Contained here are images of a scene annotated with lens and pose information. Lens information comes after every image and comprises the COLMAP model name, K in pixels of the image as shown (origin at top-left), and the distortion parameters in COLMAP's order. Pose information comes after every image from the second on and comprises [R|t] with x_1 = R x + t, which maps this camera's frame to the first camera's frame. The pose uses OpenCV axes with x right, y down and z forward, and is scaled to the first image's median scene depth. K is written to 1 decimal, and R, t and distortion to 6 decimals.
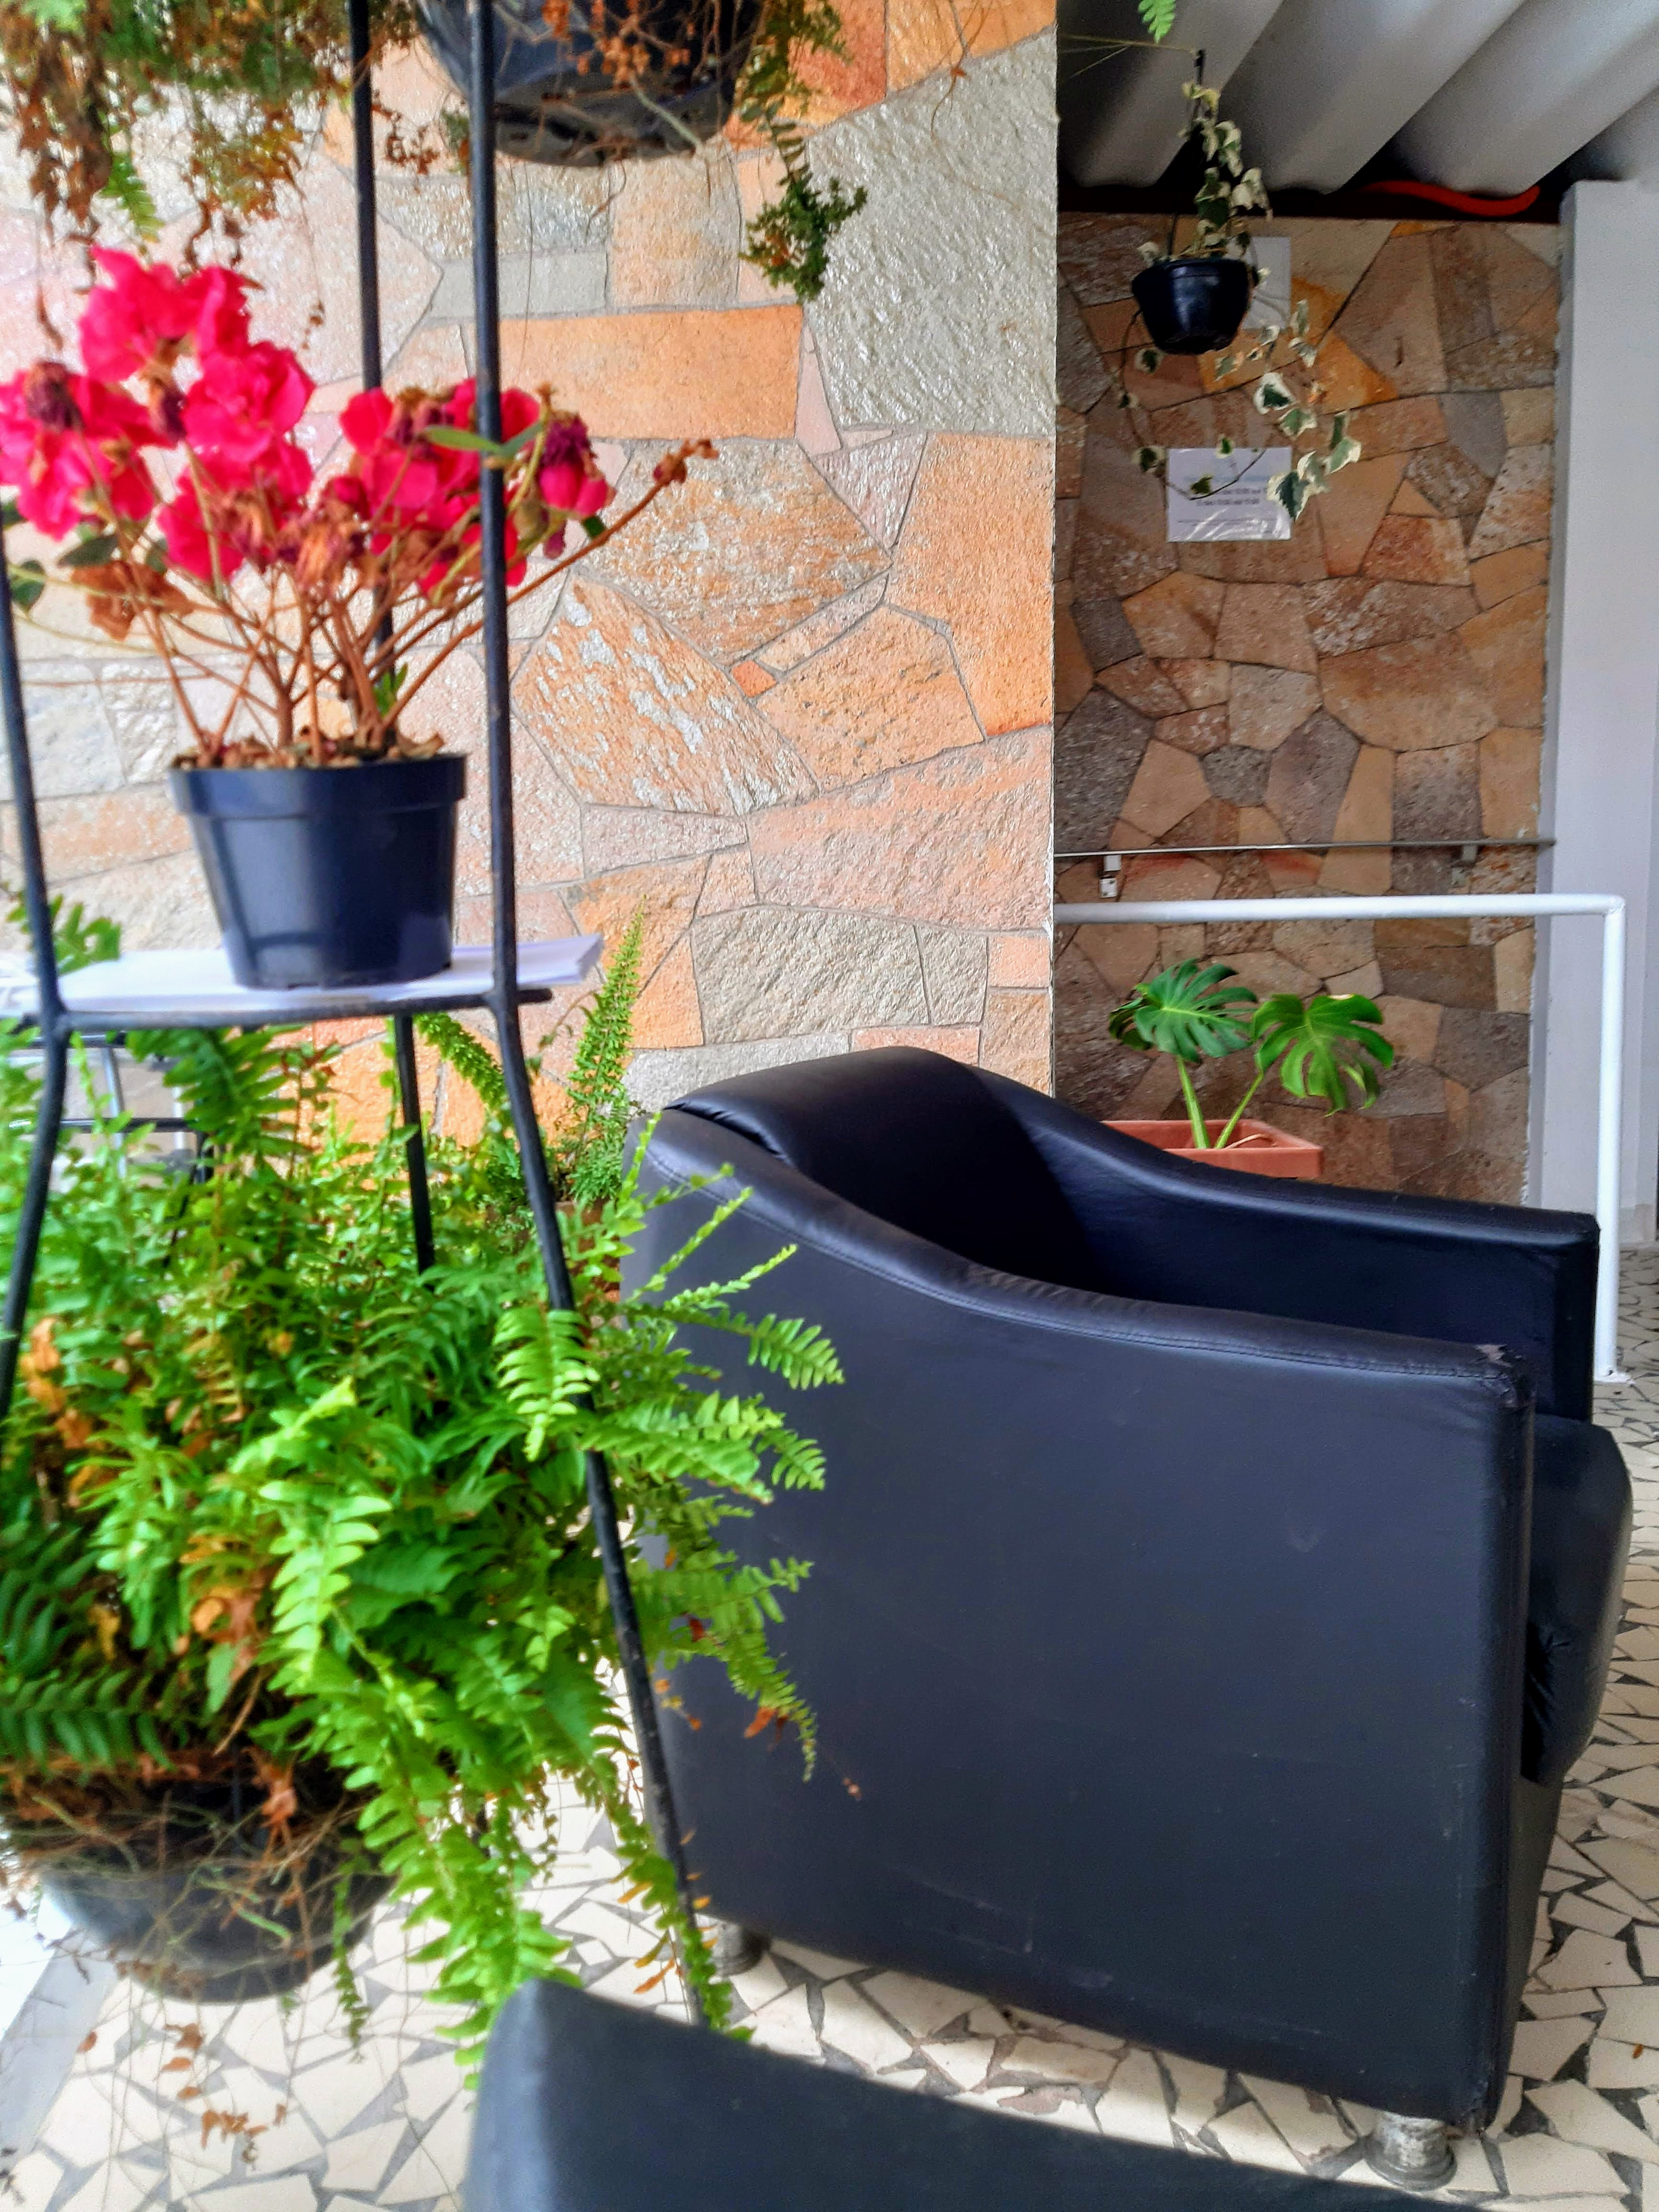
lens RADIAL K [[1757.5, 0, 829.5], [0, 1757.5, 1106.0], [0, 0, 1]] dist [0.078779, -0.182839]
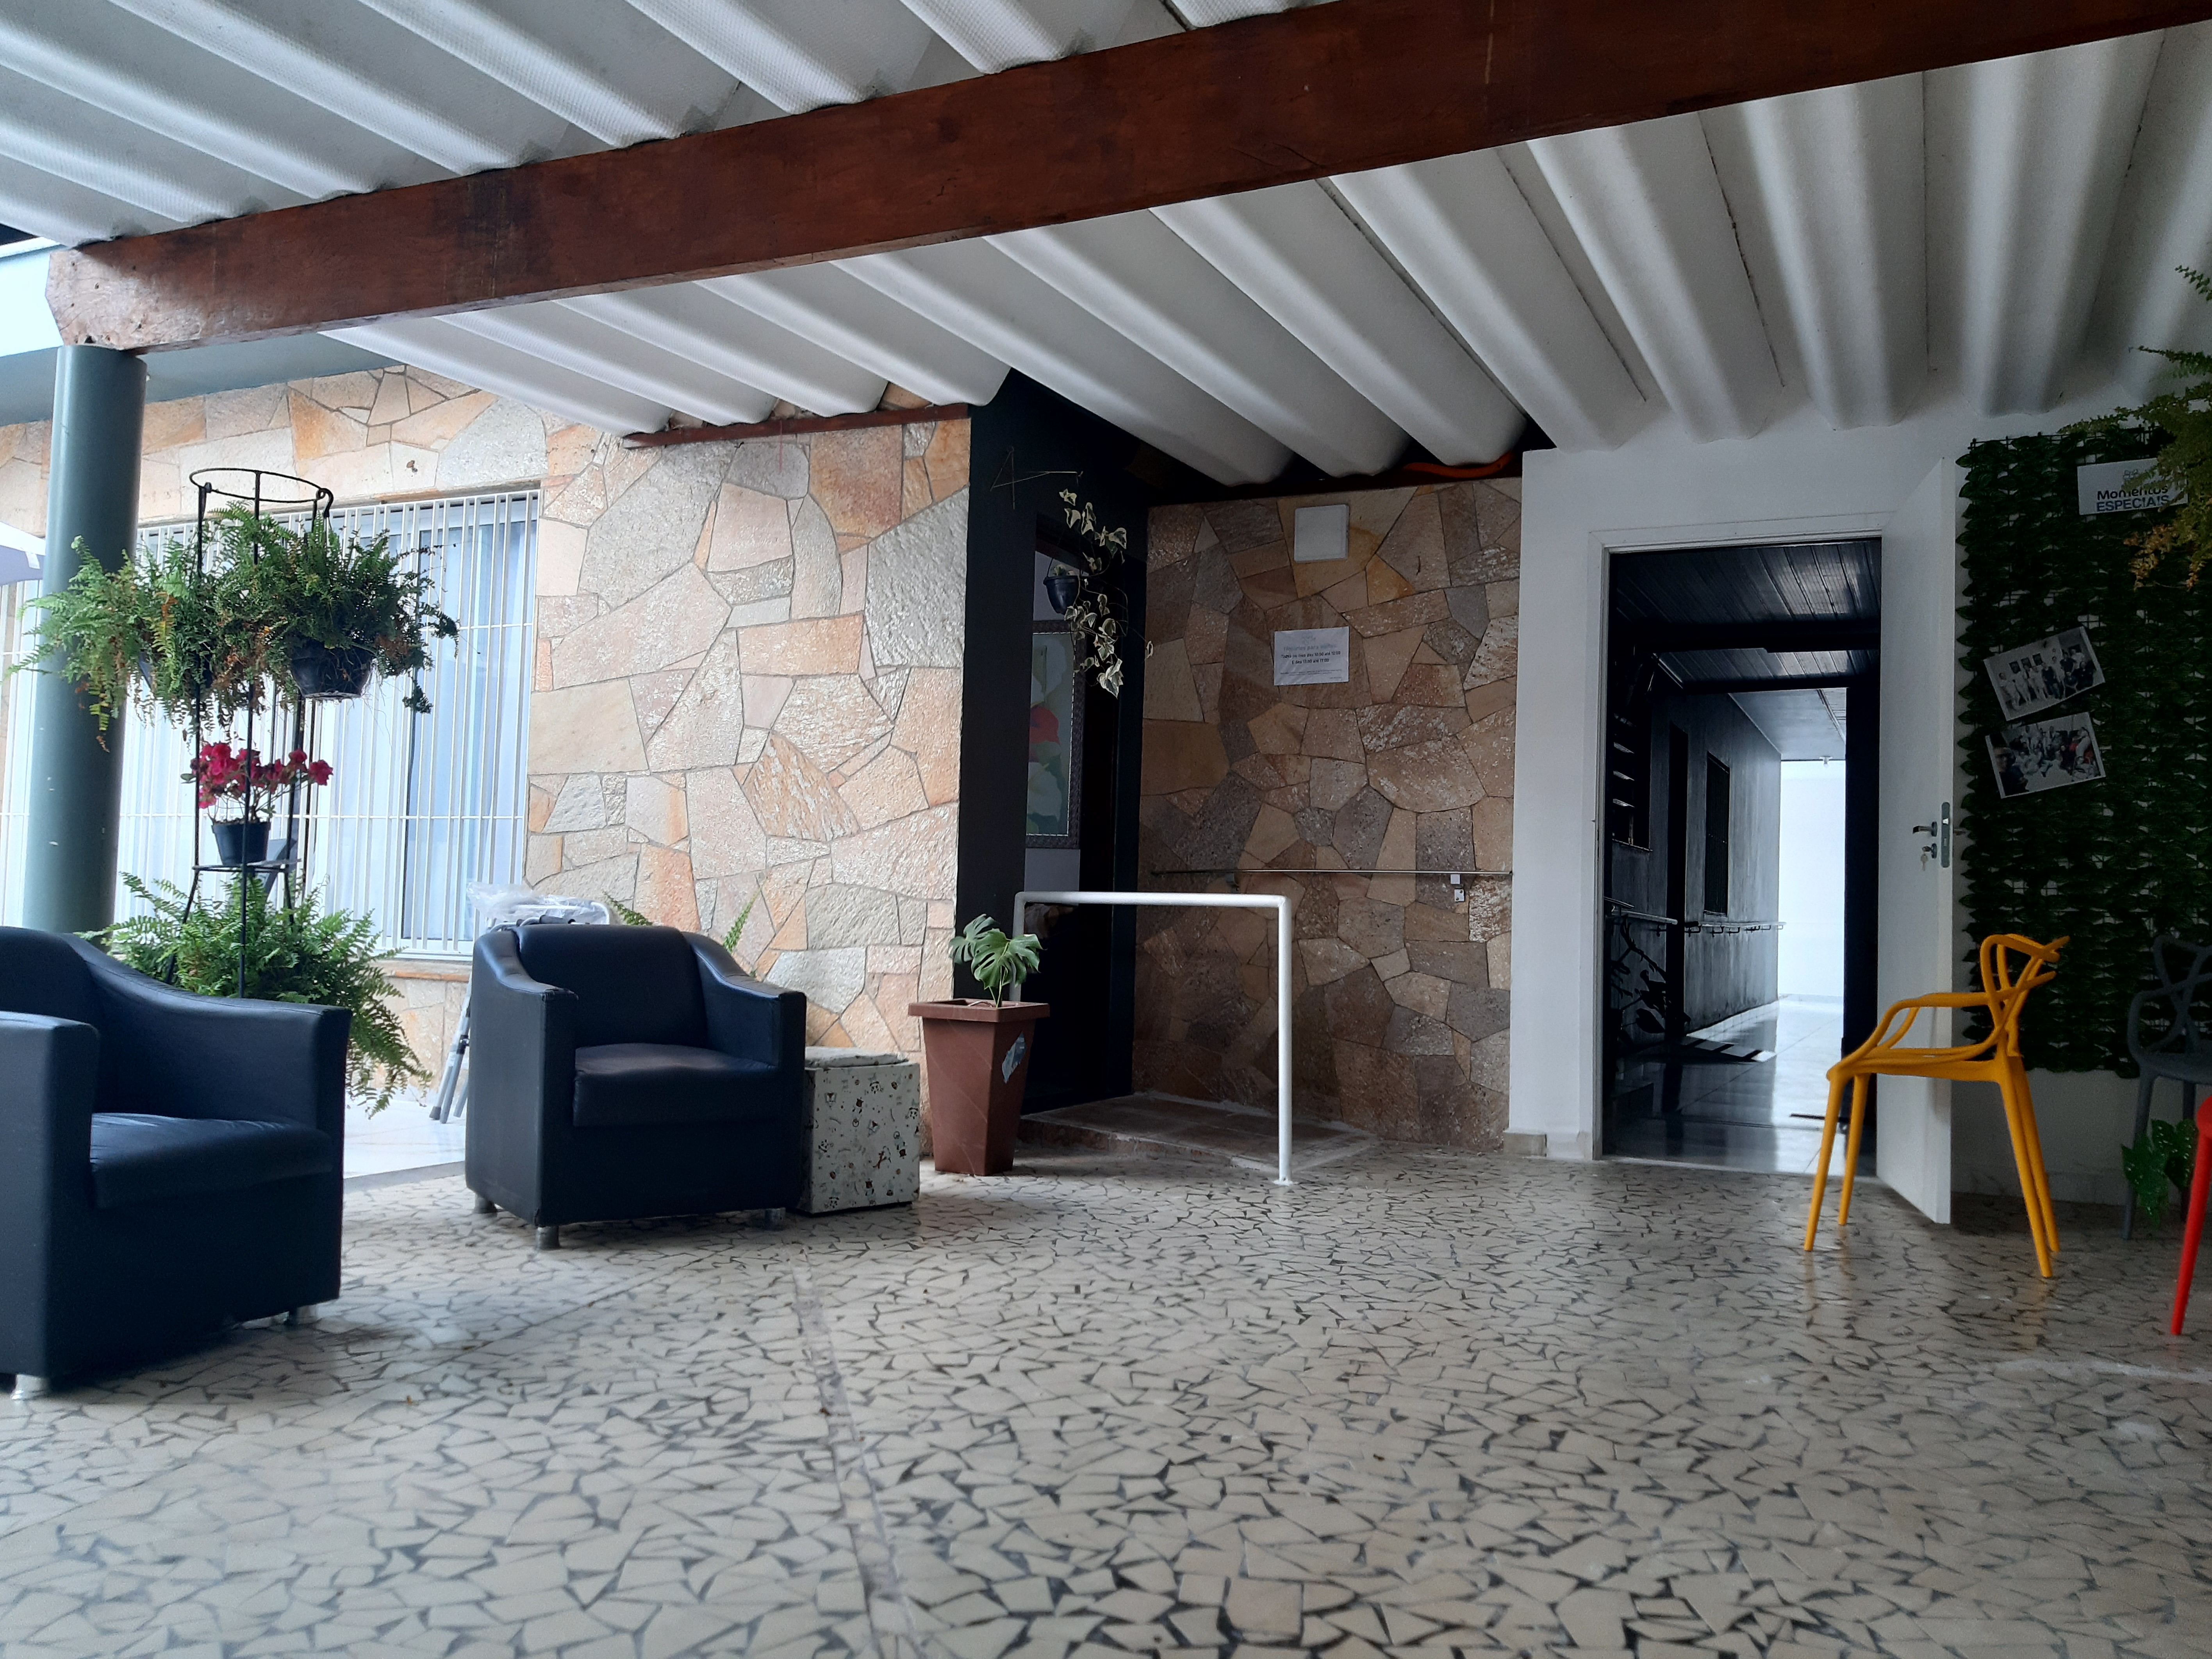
lens RADIAL K [[1747.7, 0, 1106.0], [0, 1747.7, 829.5], [0, 0, 1]] dist [0.004079, -0.007964]
pose [[0.866189, 0.014536, -0.499505, 0.859501], [-0.101670, 0.983796, -0.147677, 0.065927], [0.489265, 0.178702, 0.853631, -0.427313]]
